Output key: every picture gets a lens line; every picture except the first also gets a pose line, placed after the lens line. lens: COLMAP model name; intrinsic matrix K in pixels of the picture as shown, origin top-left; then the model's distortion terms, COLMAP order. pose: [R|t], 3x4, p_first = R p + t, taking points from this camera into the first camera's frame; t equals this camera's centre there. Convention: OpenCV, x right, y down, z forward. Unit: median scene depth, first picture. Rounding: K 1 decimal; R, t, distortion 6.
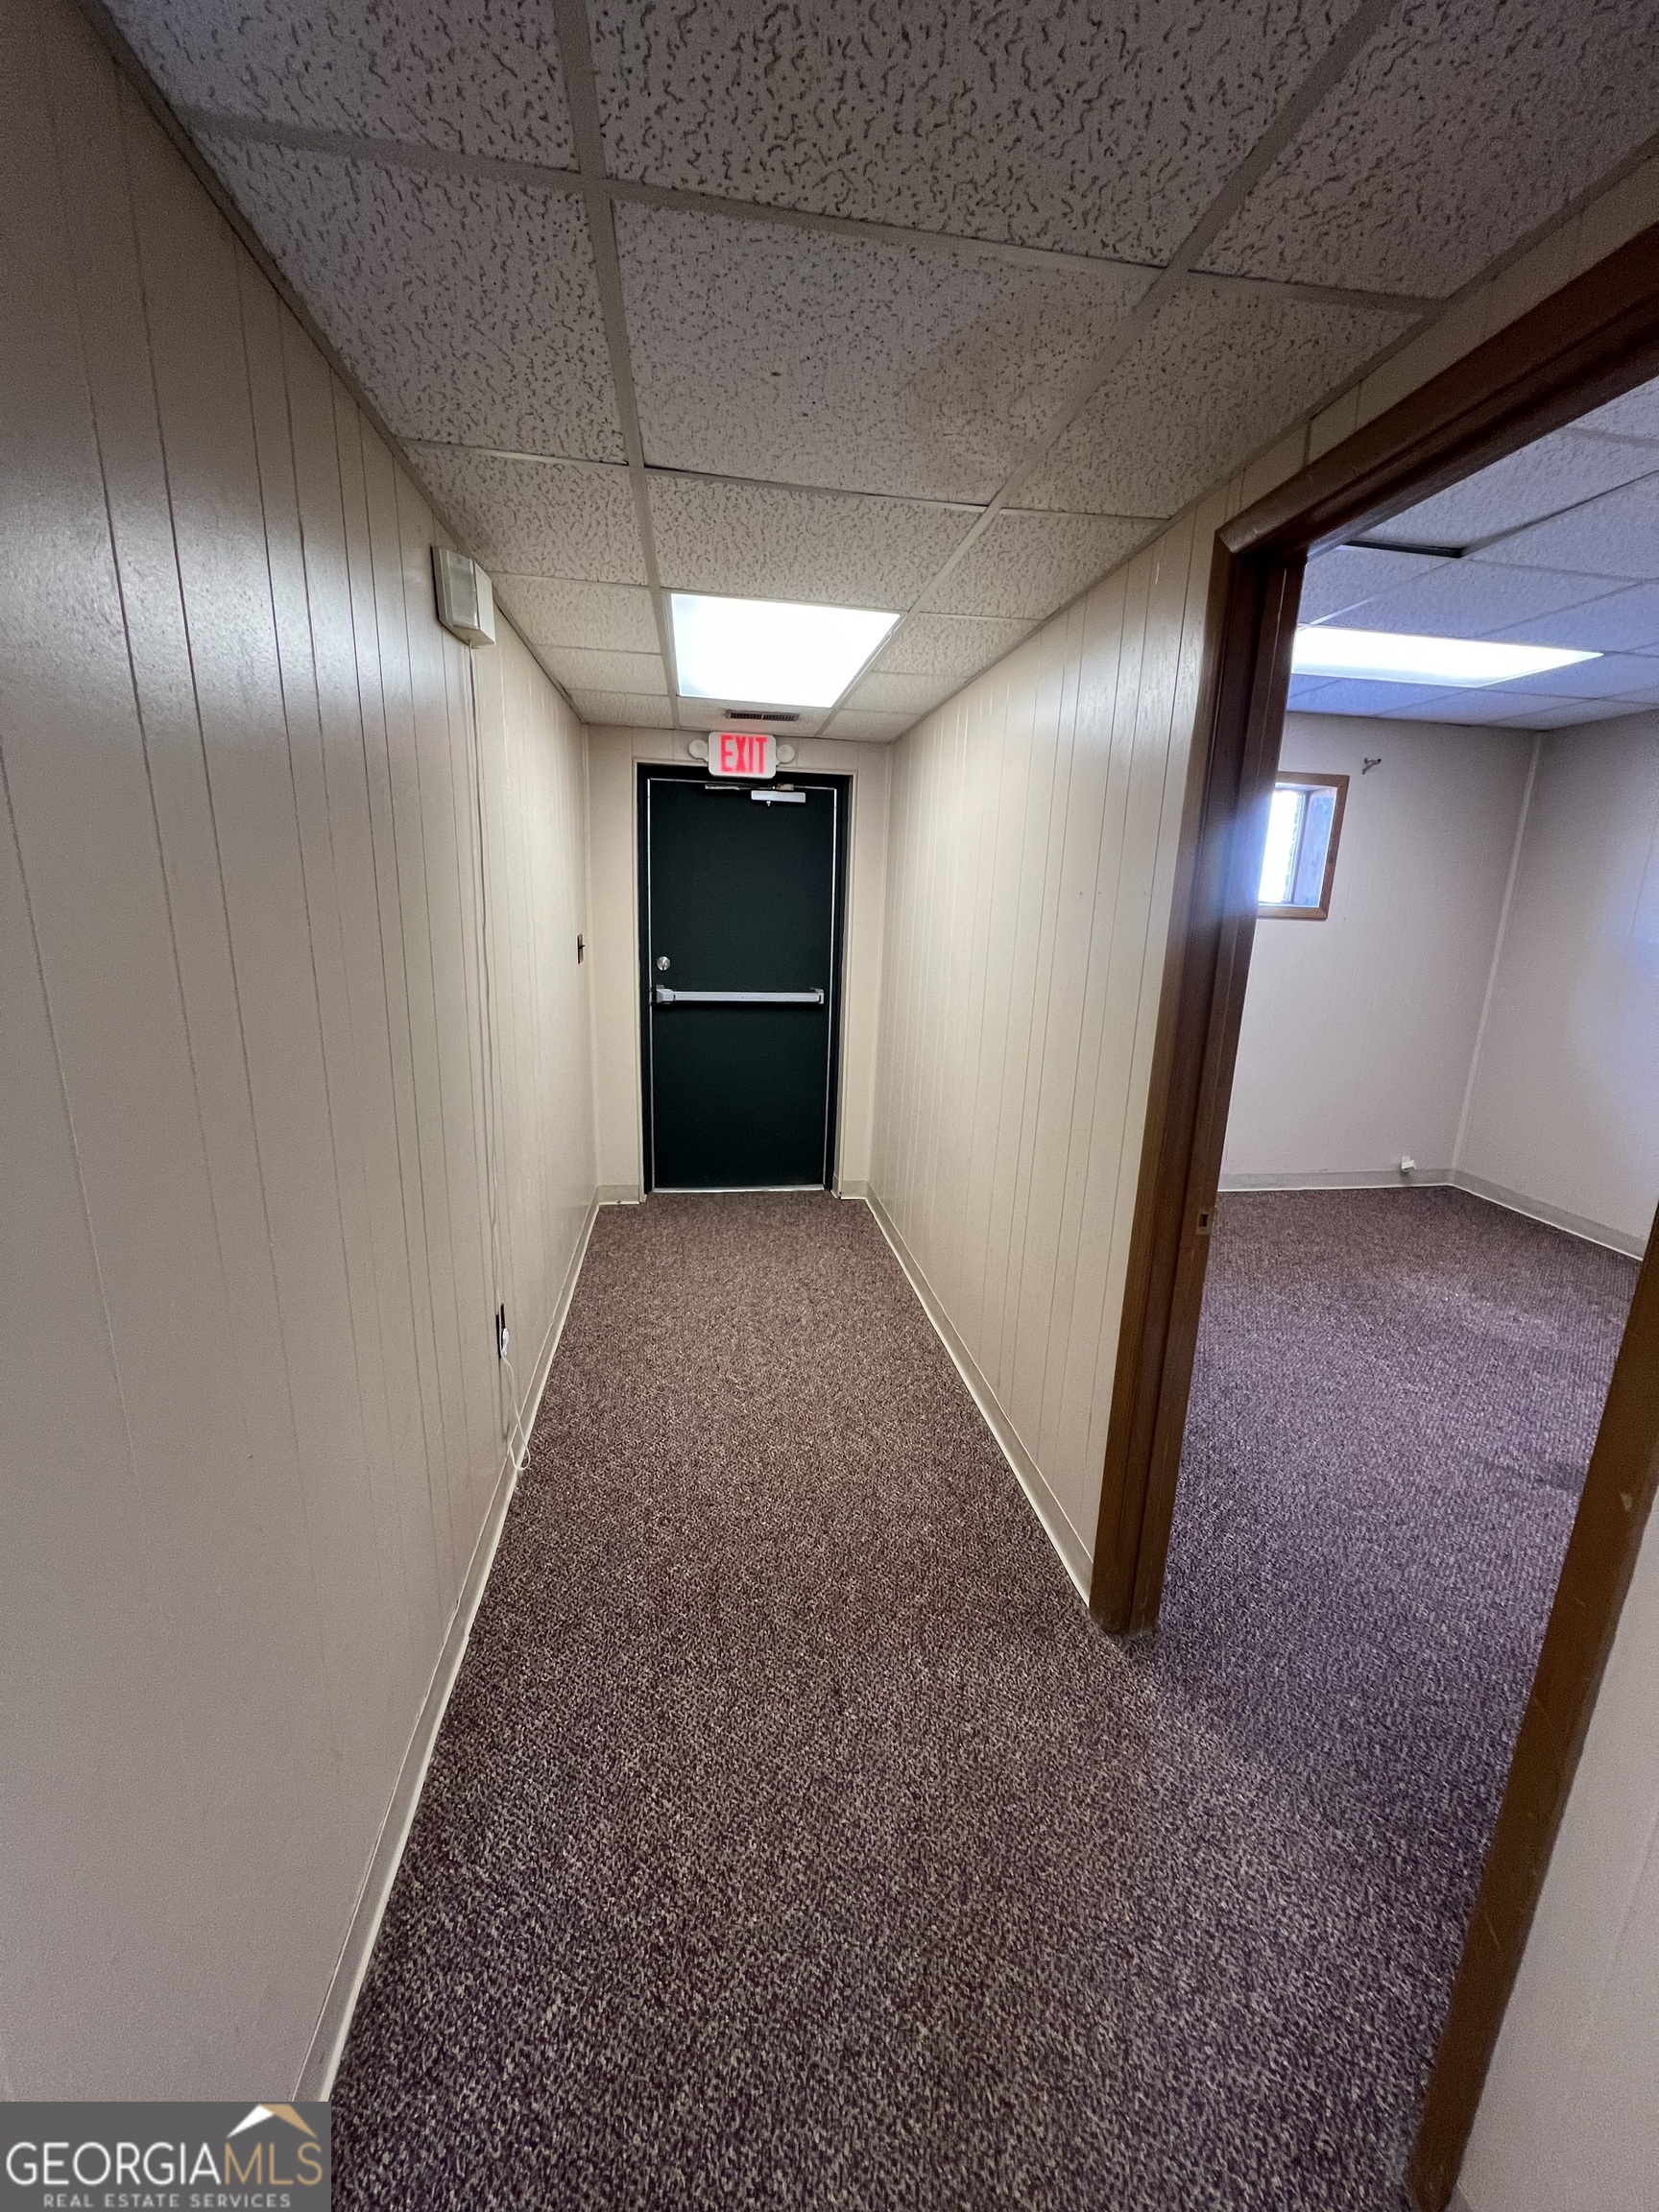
lens RADIAL K [[889.6, 0, 839.9], [0, 889.6, 1100.1], [0, 0, 1]] dist [-0.000135, 0.000616]
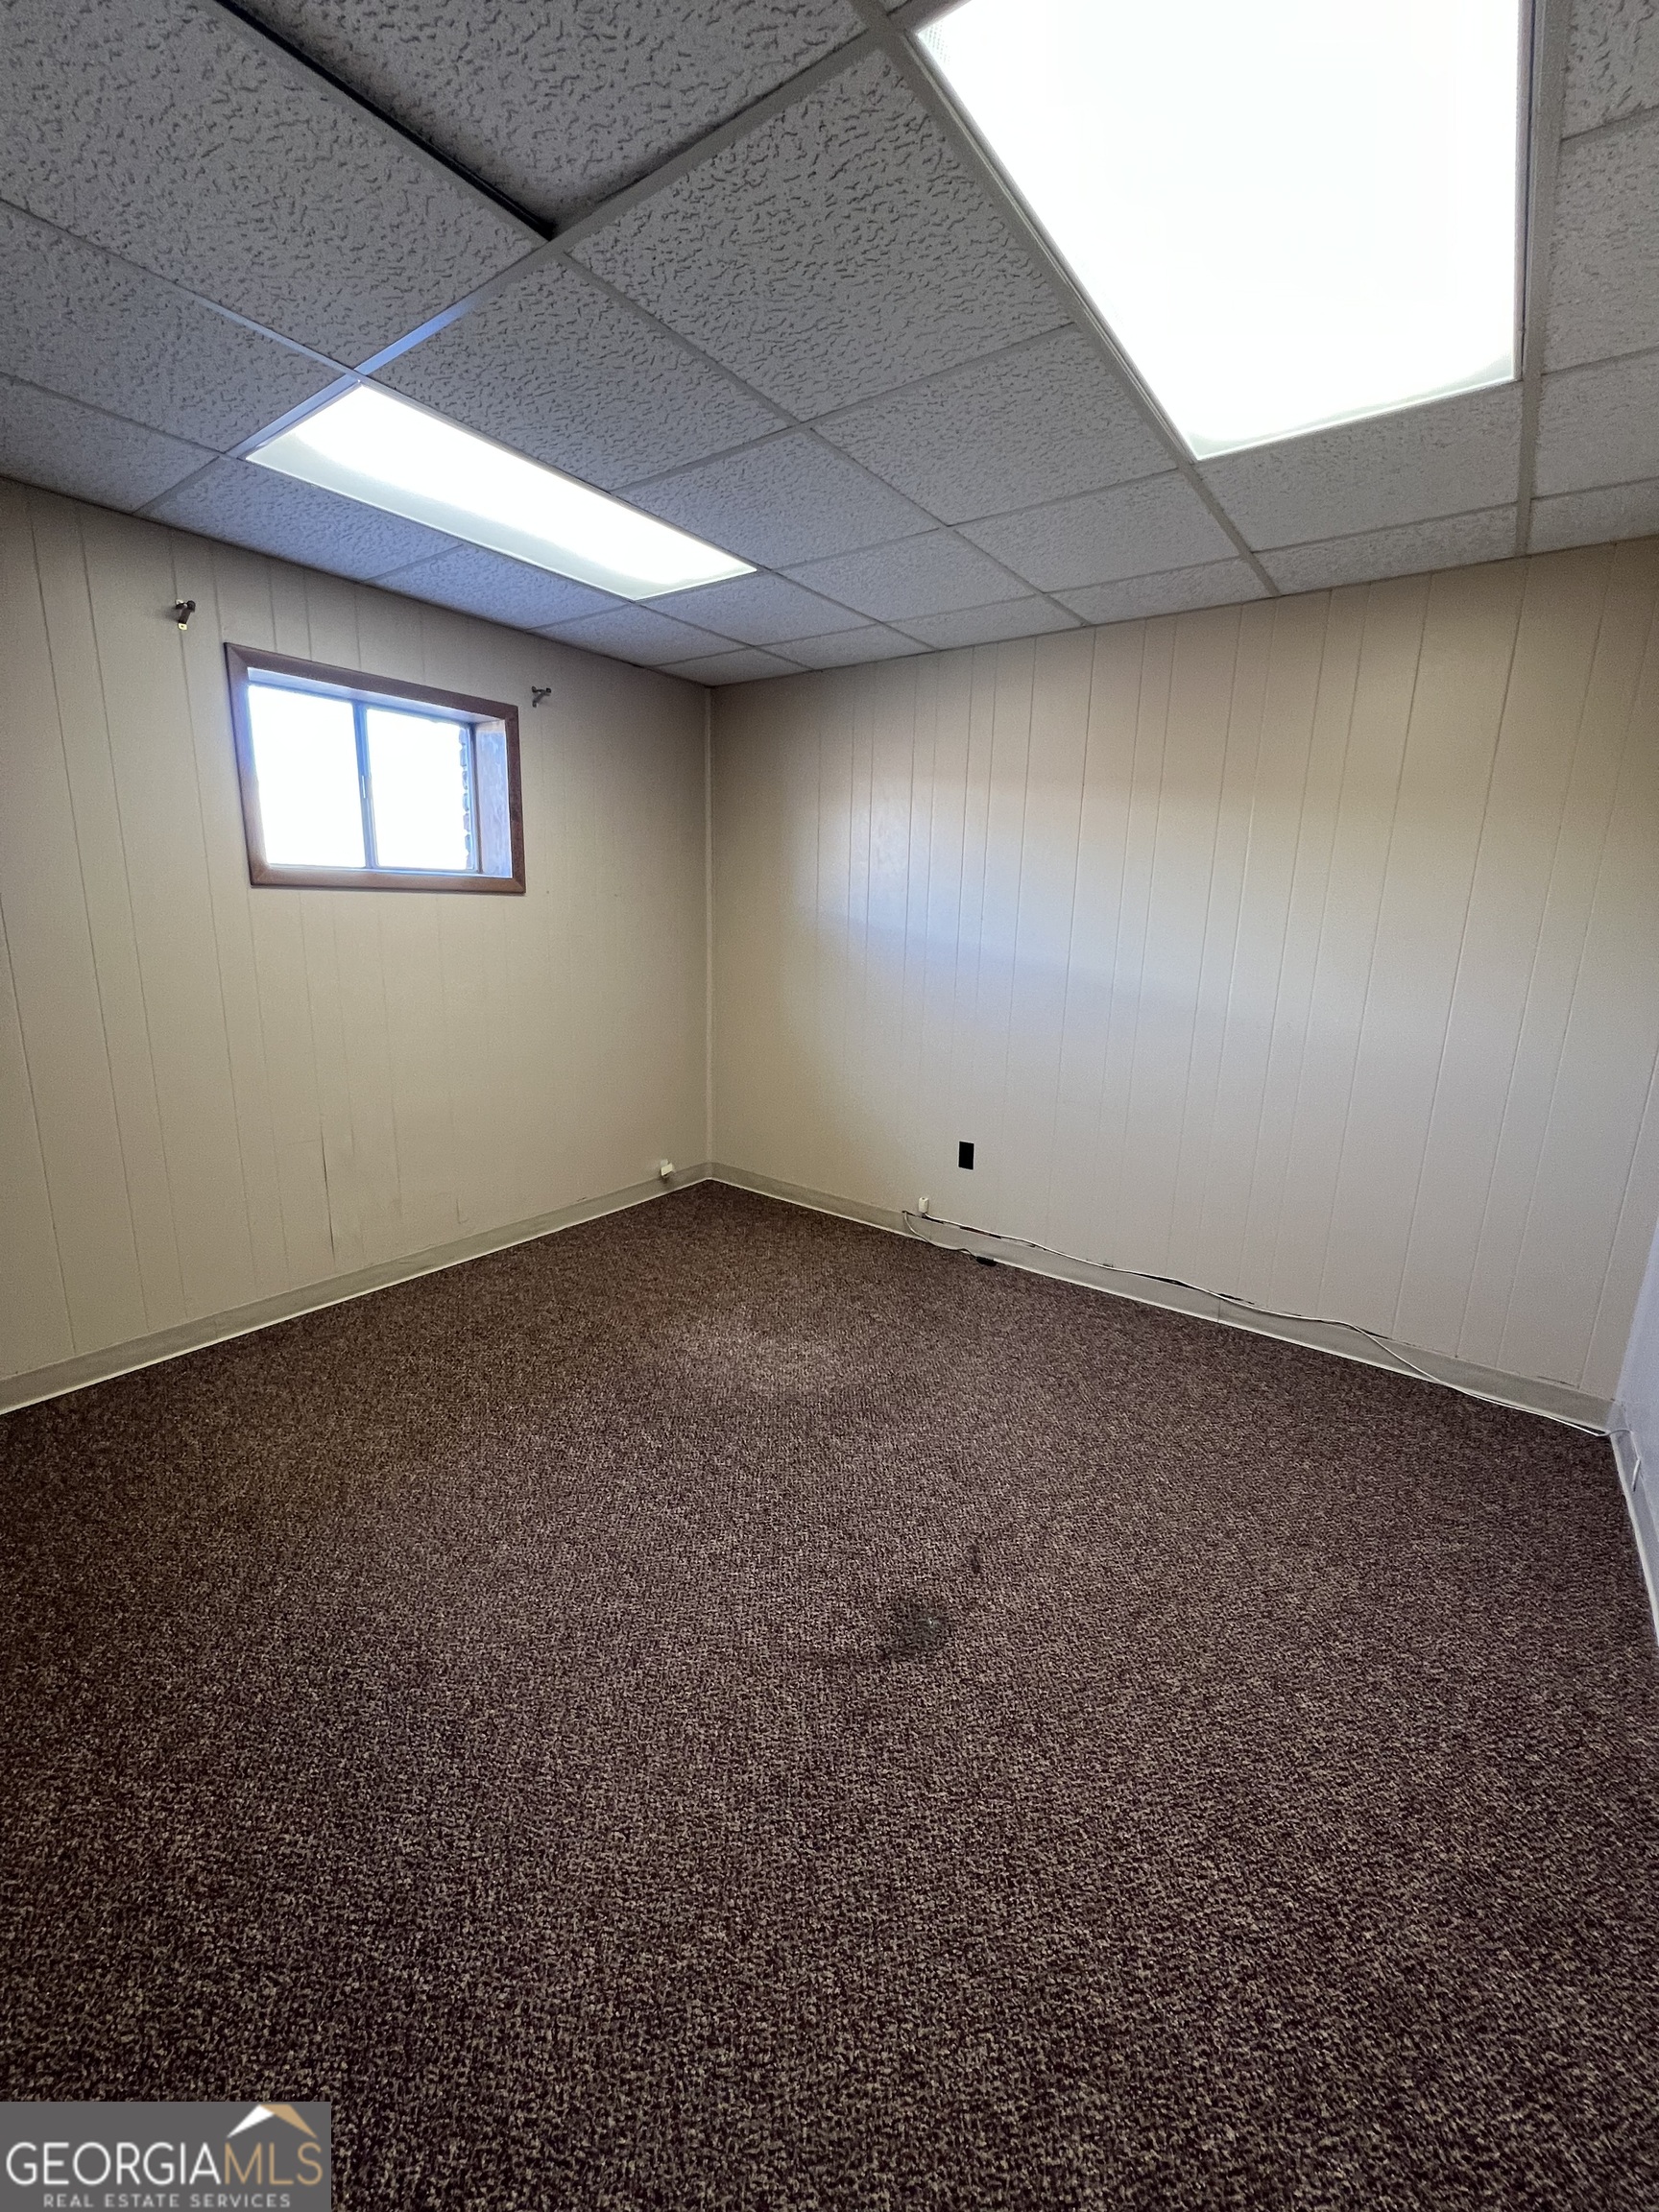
lens RADIAL K [[889.6, 0, 839.9], [0, 889.6, 1100.1], [0, 0, 1]] dist [-0.000135, 0.000616]
pose [[0.711572, -0.168070, 0.682216, 0.202535], [0.152807, 0.984746, 0.083219, -0.053193], [-0.685796, 0.045031, 0.726400, 0.282393]]
